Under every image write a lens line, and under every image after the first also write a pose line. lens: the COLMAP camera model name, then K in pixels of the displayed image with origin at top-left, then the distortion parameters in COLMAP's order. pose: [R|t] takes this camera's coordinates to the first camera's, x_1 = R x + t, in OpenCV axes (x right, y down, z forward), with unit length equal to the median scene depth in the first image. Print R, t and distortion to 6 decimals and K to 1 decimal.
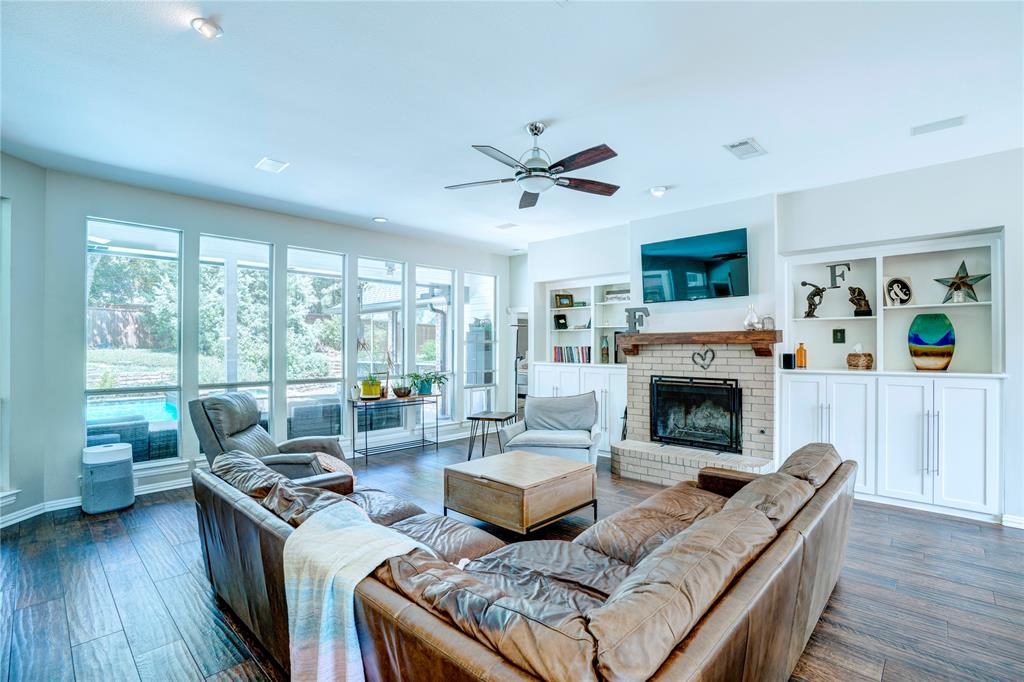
lens RADIAL K [[479.1, 0, 516.0], [0, 479.1, 346.9], [0, 0, 1]] dist [-0.054952, 0.020000]
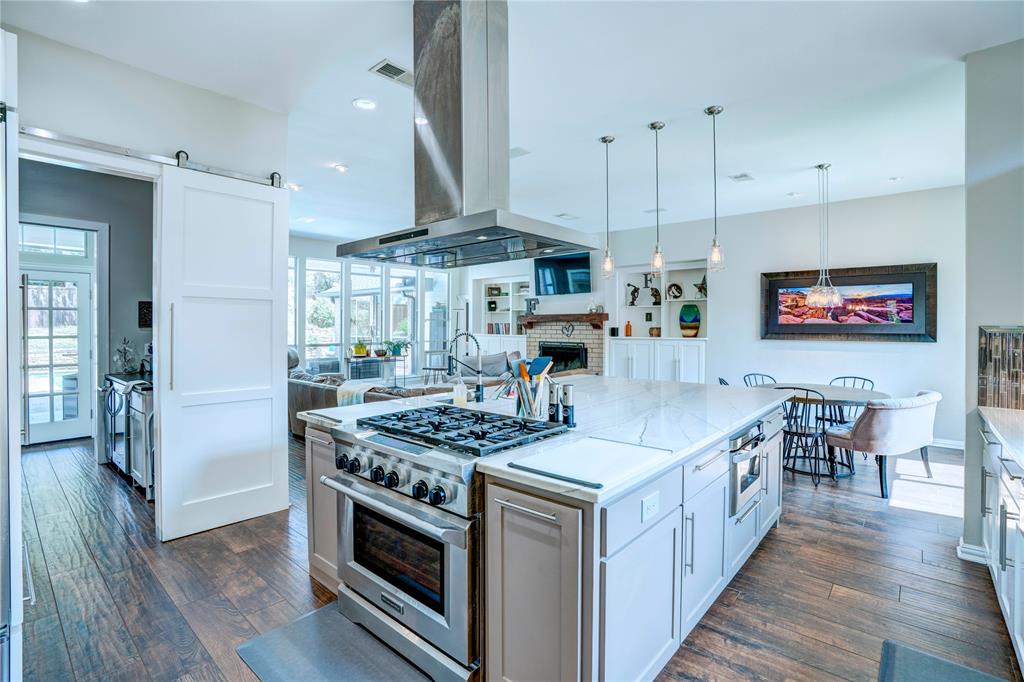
lens RADIAL K [[479.1, 0, 517.7], [0, 479.1, 331.7], [0, 0, 1]] dist [-0.054952, 0.020000]
pose [[0.999033, 0.004774, 0.043699, 0.153871], [-0.005231, 0.999933, 0.010357, 0.012800], [-0.043647, -0.010576, 0.998991, -0.631932]]
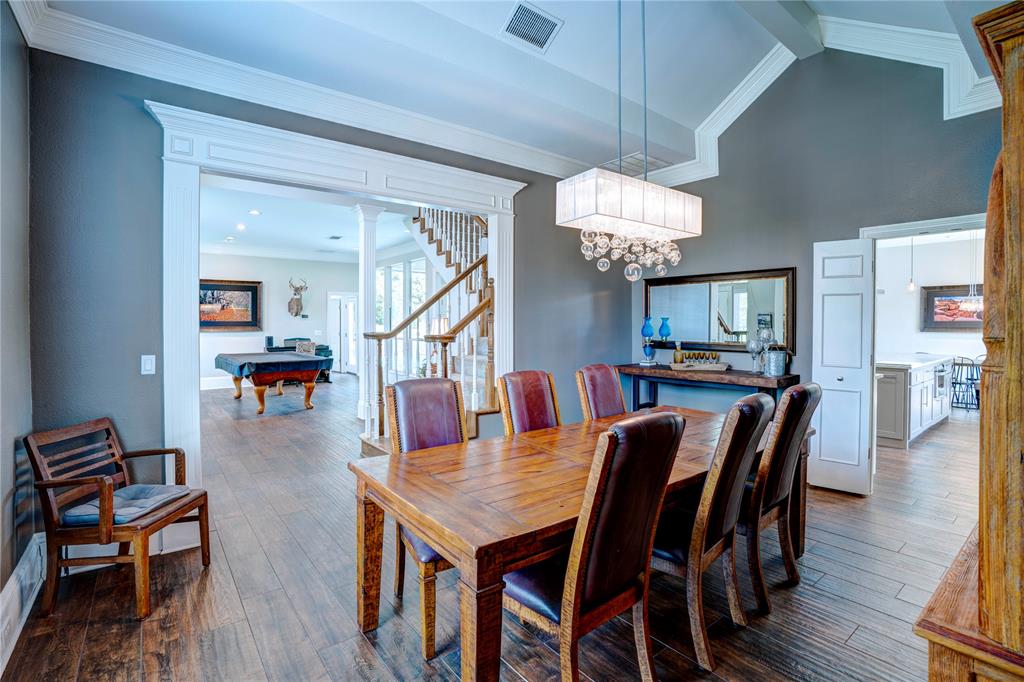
lens RADIAL K [[479.1, 0, 504.8], [0, 479.1, 335.0], [0, 0, 1]] dist [-0.054952, 0.020000]
pose [[0.986841, 0.001910, -0.161685, -0.451531], [0.002162, 0.999685, 0.025003, 0.006007], [0.161682, -0.025024, 0.986526, -1.452873]]
